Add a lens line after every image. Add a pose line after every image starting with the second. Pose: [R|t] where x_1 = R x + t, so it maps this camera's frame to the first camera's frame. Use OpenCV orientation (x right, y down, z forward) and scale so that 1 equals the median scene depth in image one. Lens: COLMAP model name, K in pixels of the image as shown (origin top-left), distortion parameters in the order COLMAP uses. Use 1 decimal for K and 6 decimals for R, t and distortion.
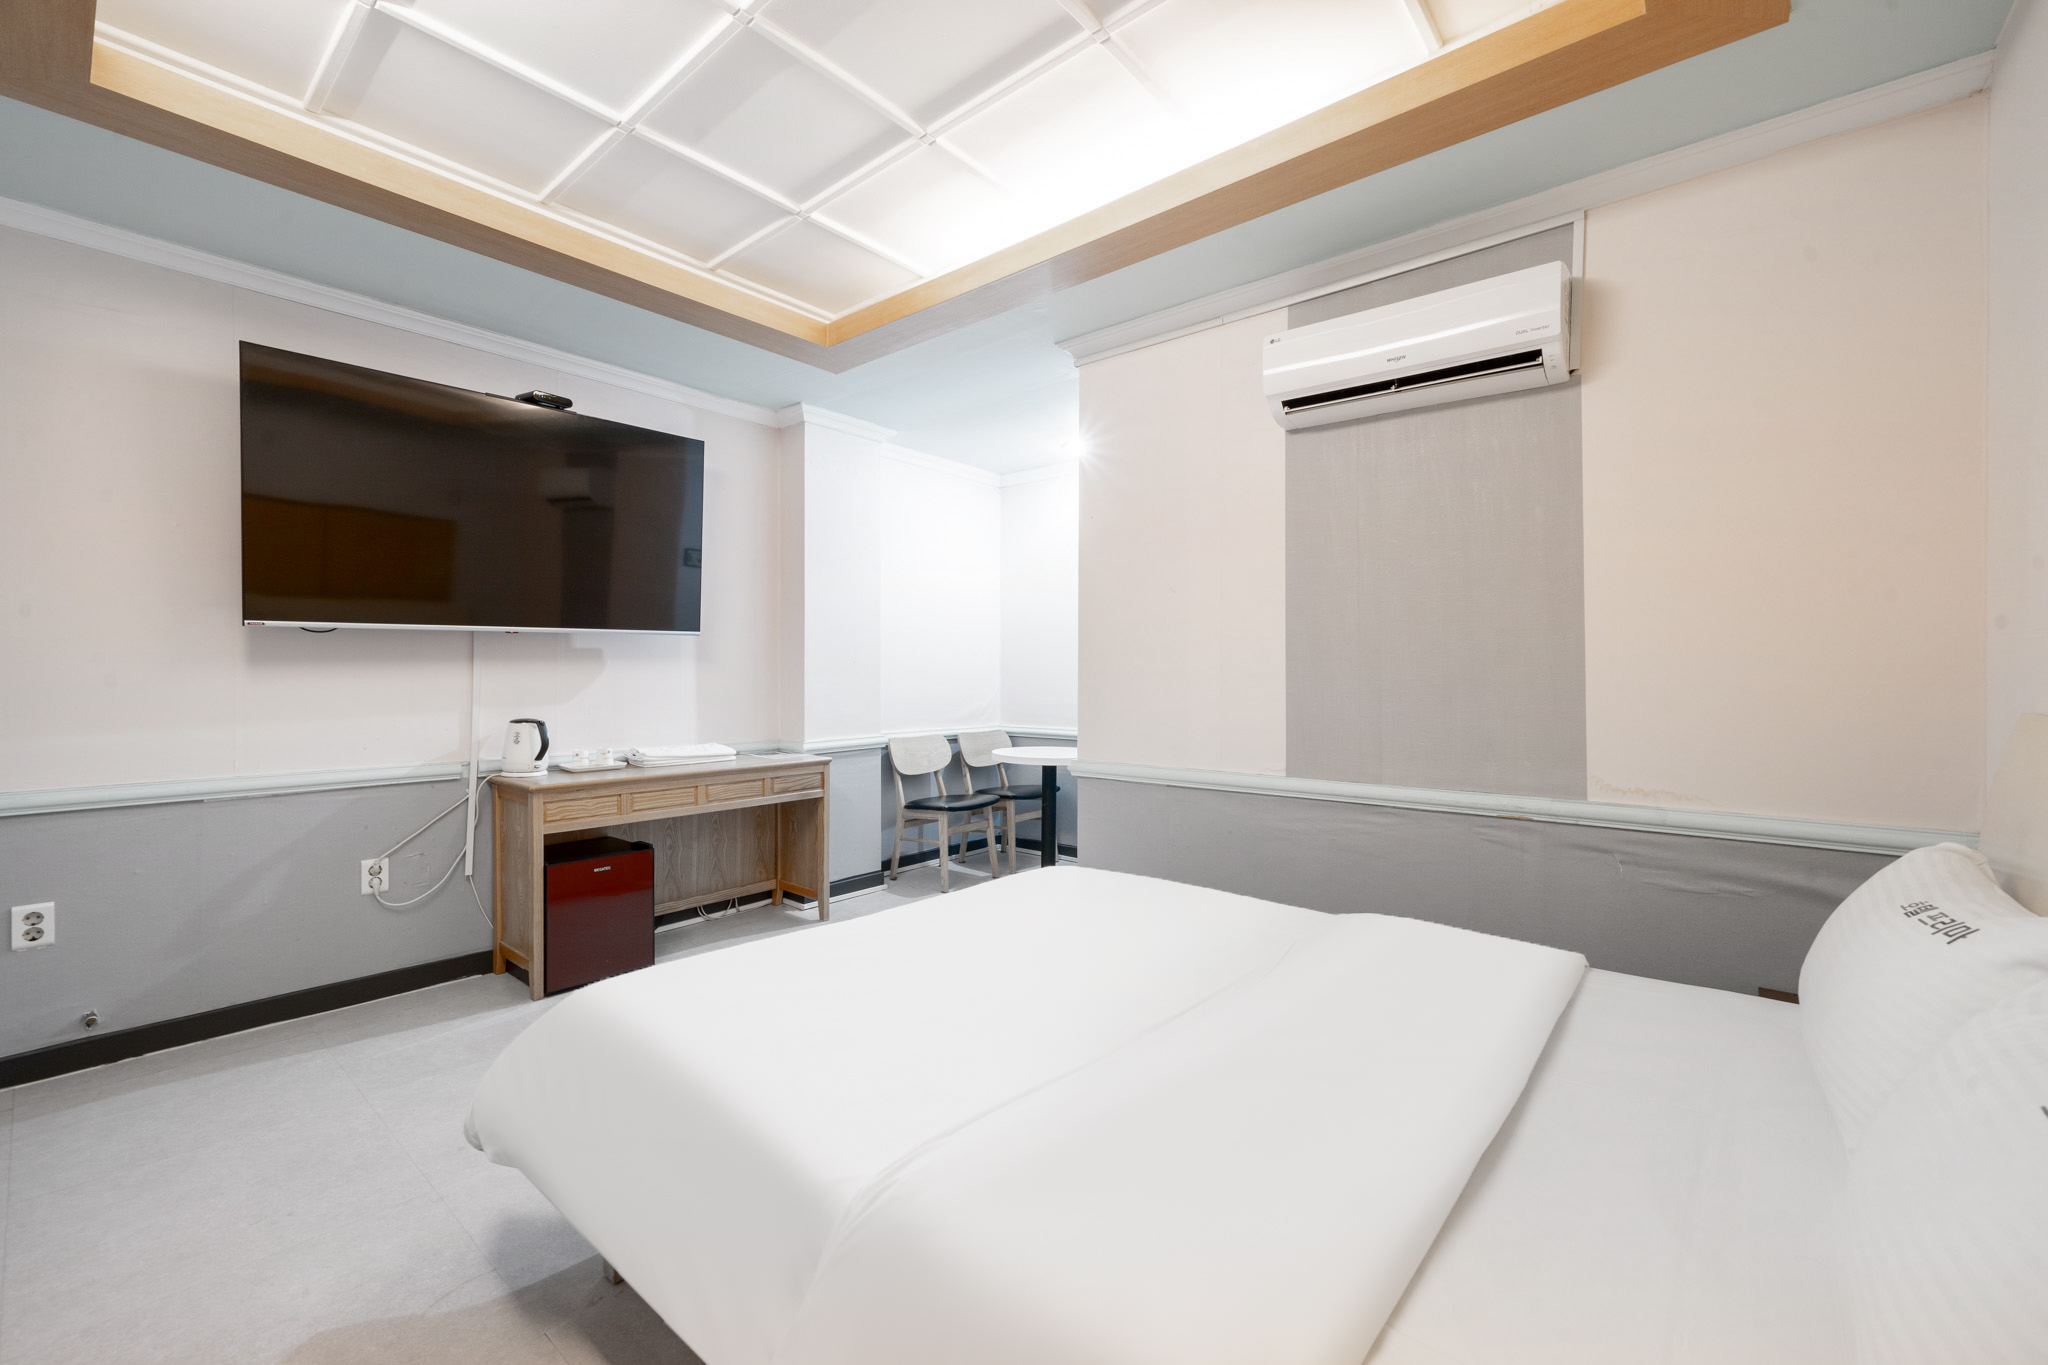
lens RADIAL K [[834.1, 0, 1017.8], [0, 834.1, 678.1], [0, 0, 1]] dist [0.001169, -0.000200]
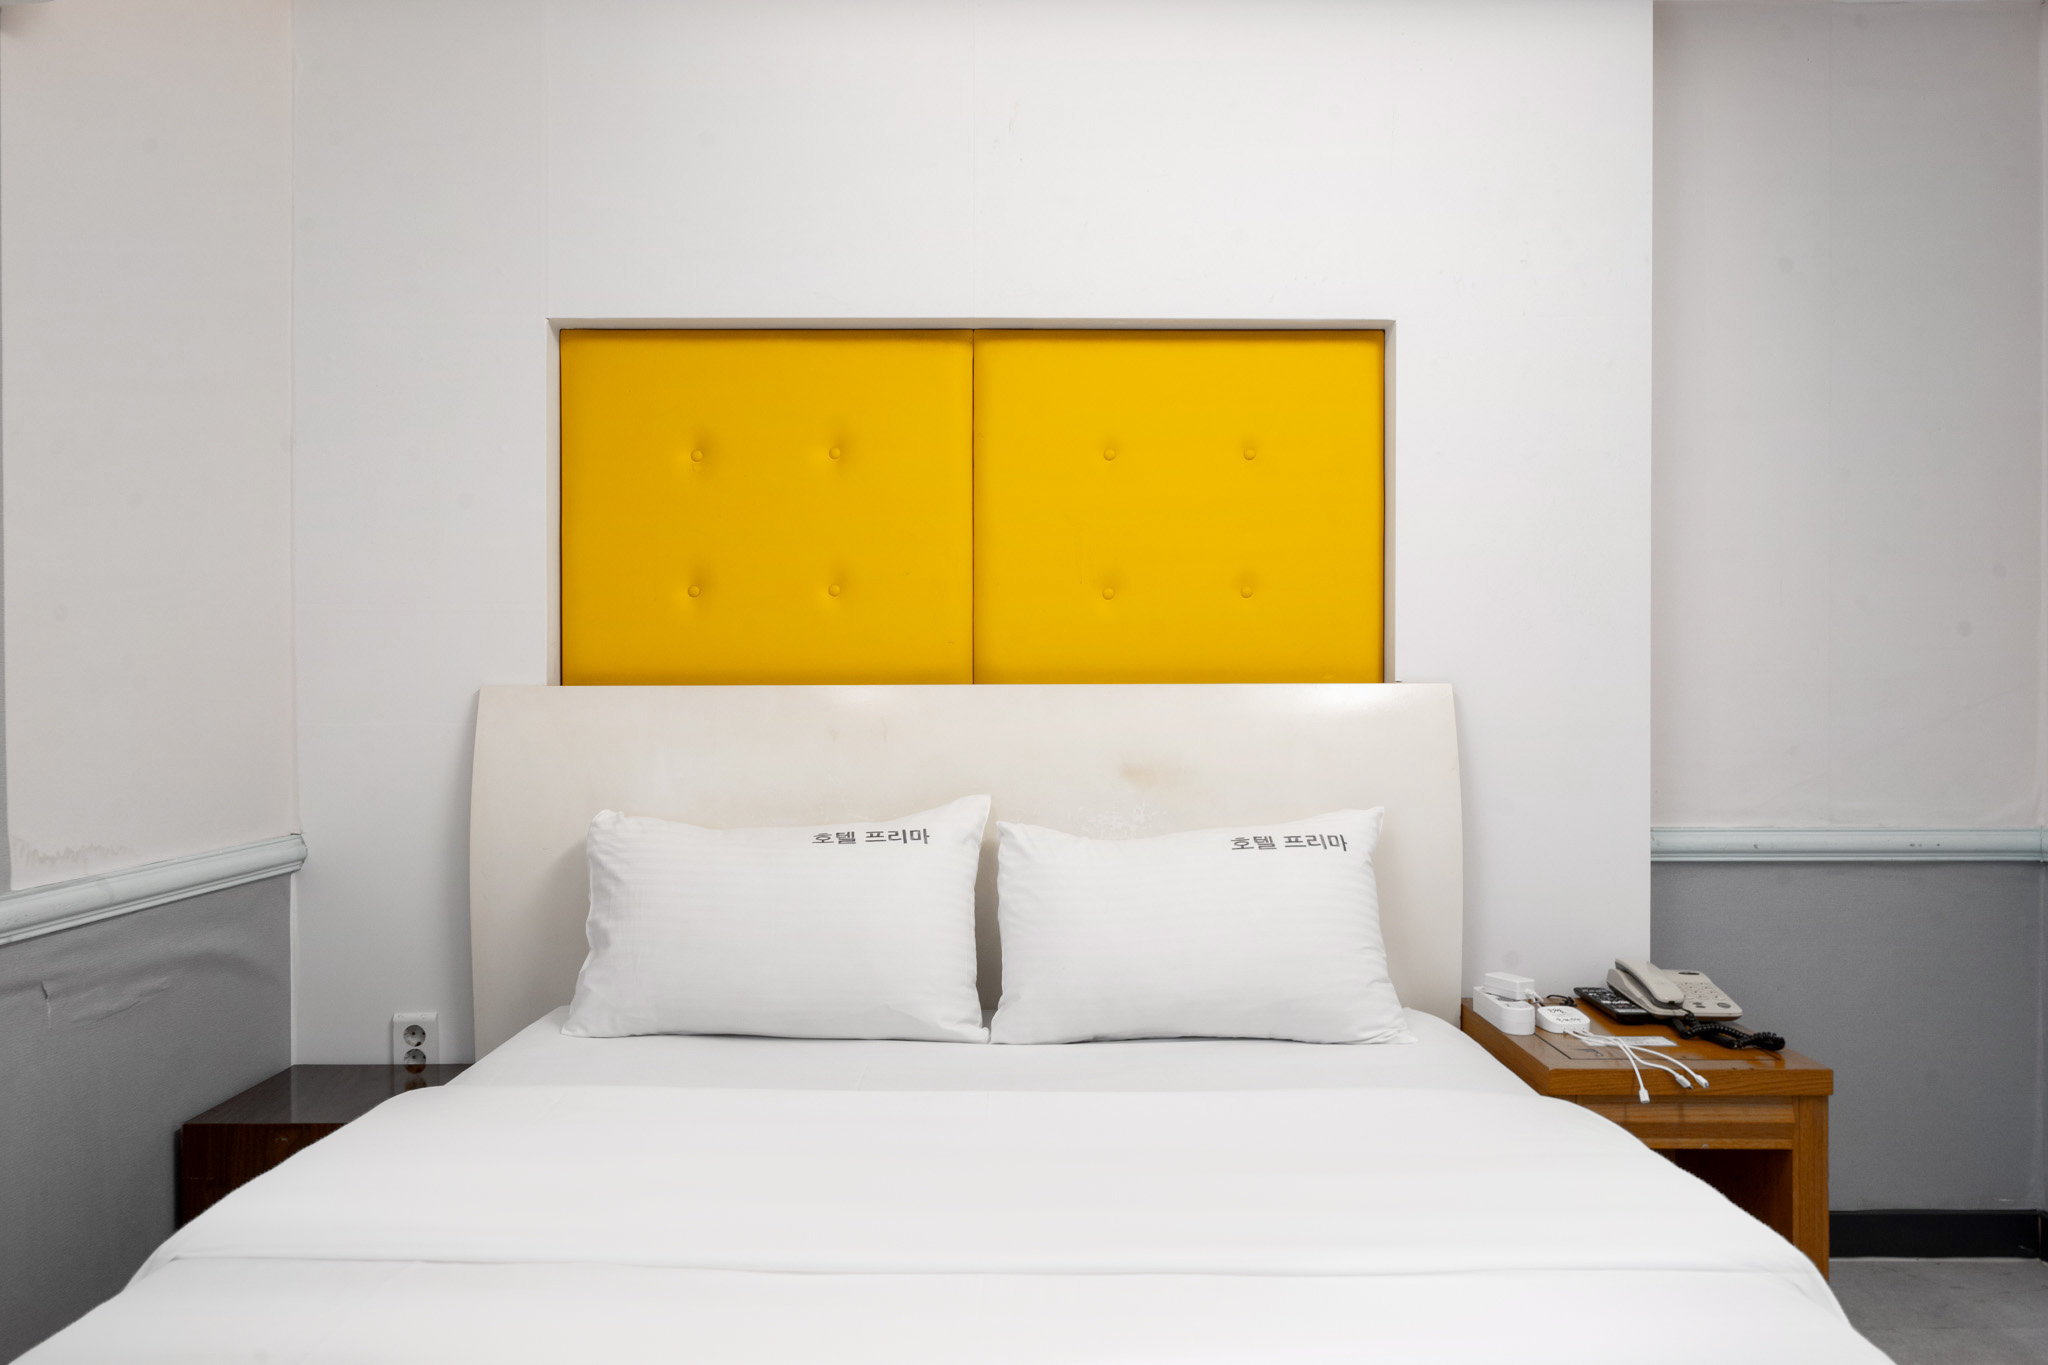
lens RADIAL K [[1395.2, 0, 1023.8], [0, 1395.2, 680.5], [0, 0, 1]] dist [0.002374, -0.001257]
pose [[-0.641644, -0.001777, 0.767001, -0.325166], [0.010762, 0.999878, 0.011320, 0.023098], [-0.766927, 0.015518, -0.641546, 1.110409]]
